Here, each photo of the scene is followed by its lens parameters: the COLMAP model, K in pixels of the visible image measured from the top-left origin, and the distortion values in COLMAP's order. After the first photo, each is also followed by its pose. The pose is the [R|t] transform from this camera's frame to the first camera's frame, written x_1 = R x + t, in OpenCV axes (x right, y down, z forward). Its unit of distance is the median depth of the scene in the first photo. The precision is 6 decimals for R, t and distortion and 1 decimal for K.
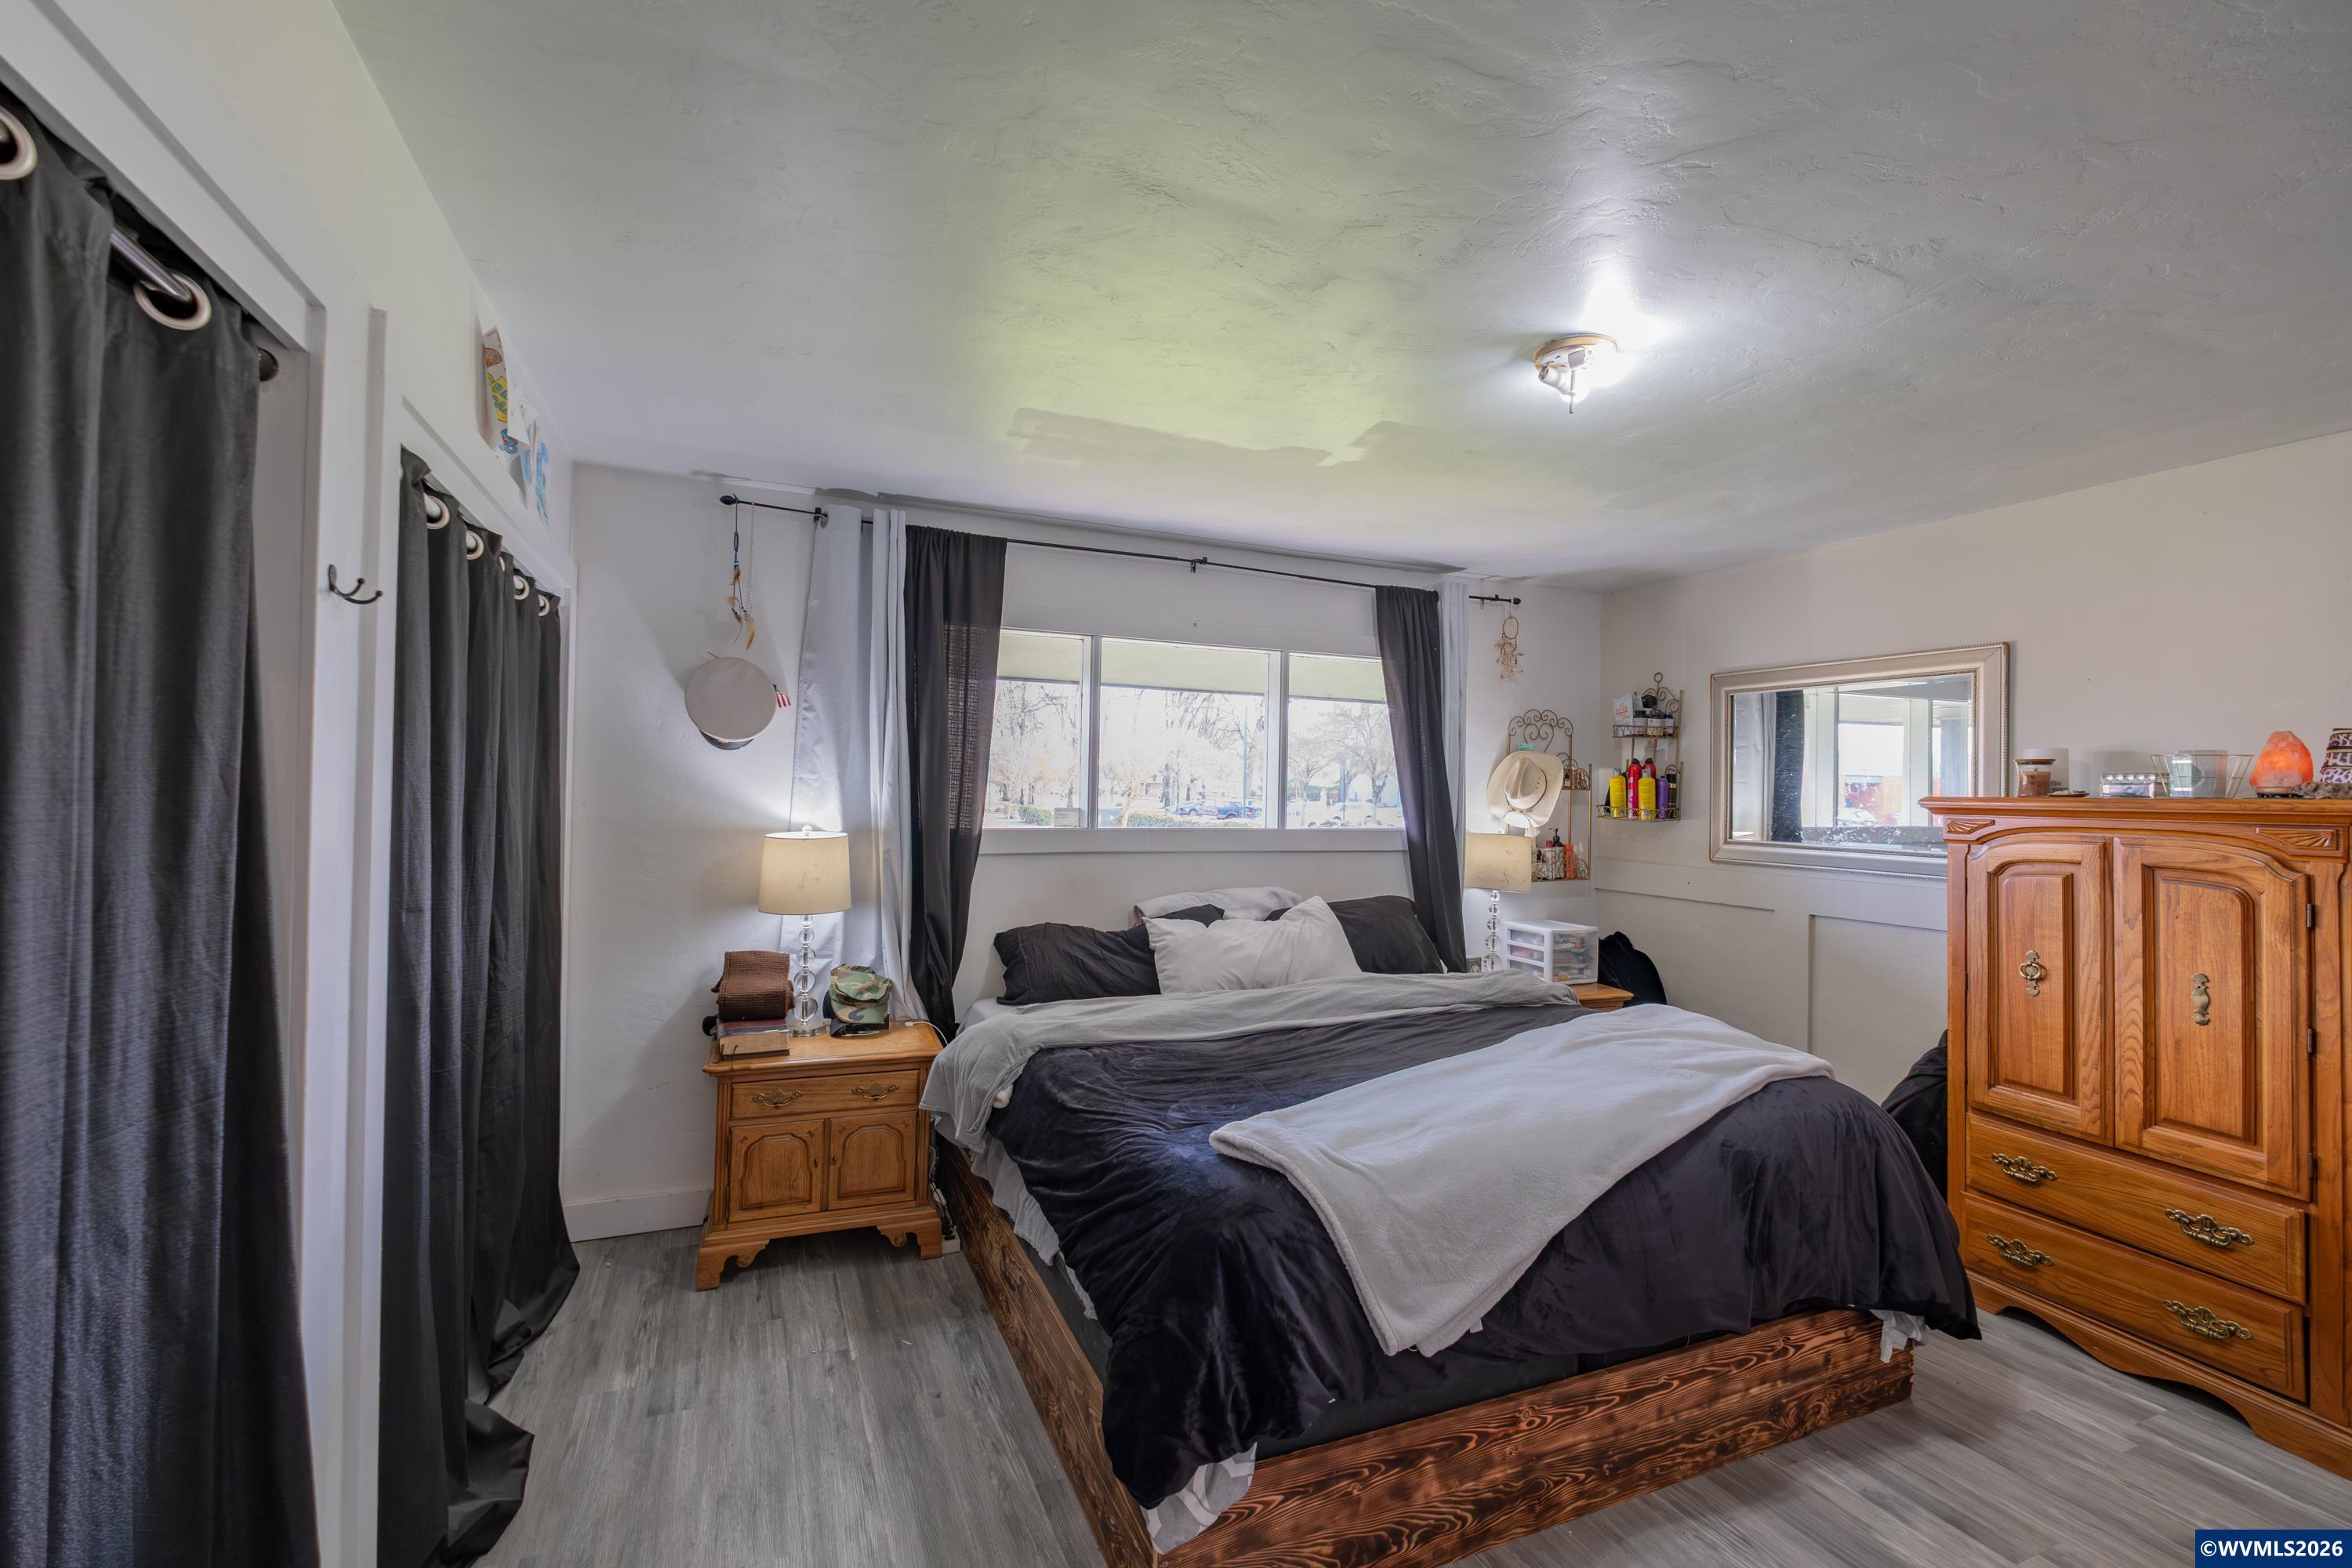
lens RADIAL K [[1023.5, 0, 1176.7], [0, 1023.5, 781.0], [0, 0, 1]] dist [0.004825, -0.002374]
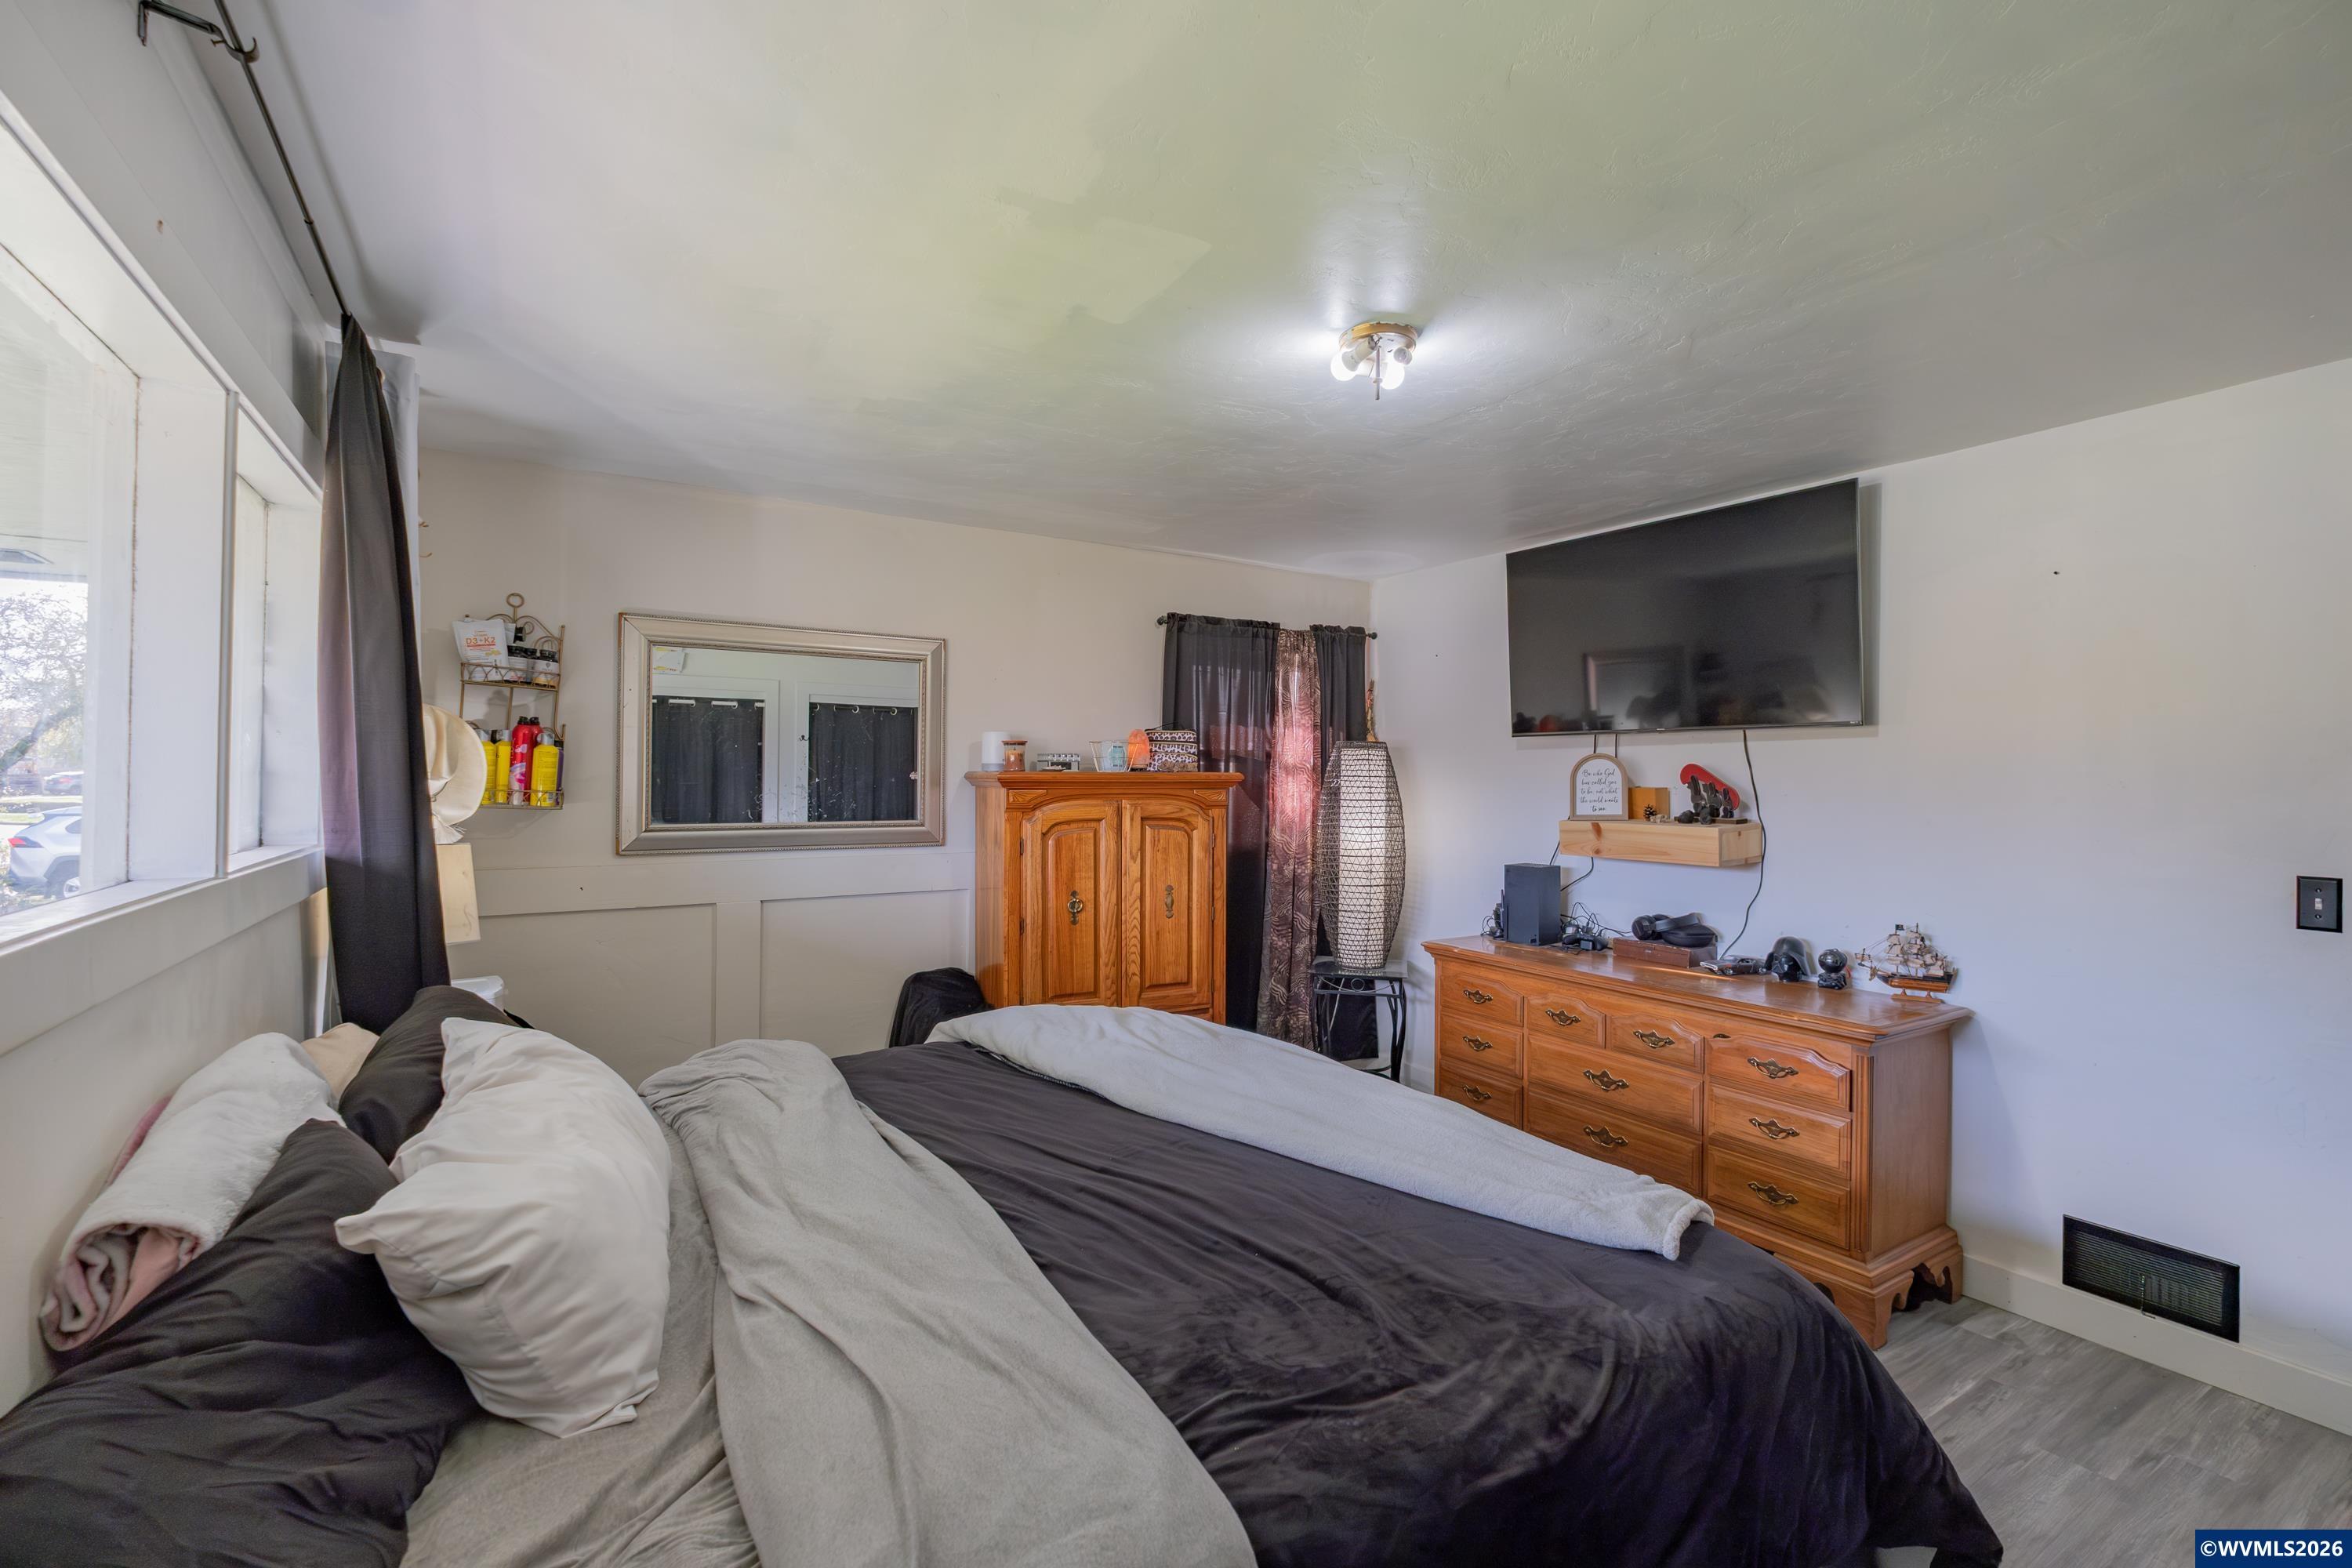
lens RADIAL K [[1023.5, 0, 1178.4], [0, 1023.5, 783.0], [0, 0, 1]] dist [0.004825, -0.002374]
pose [[-0.154611, -0.019282, 0.987787, -0.464974], [-0.015888, 0.999729, 0.017028, 0.005604], [-0.987848, -0.013061, -0.154876, 1.078968]]
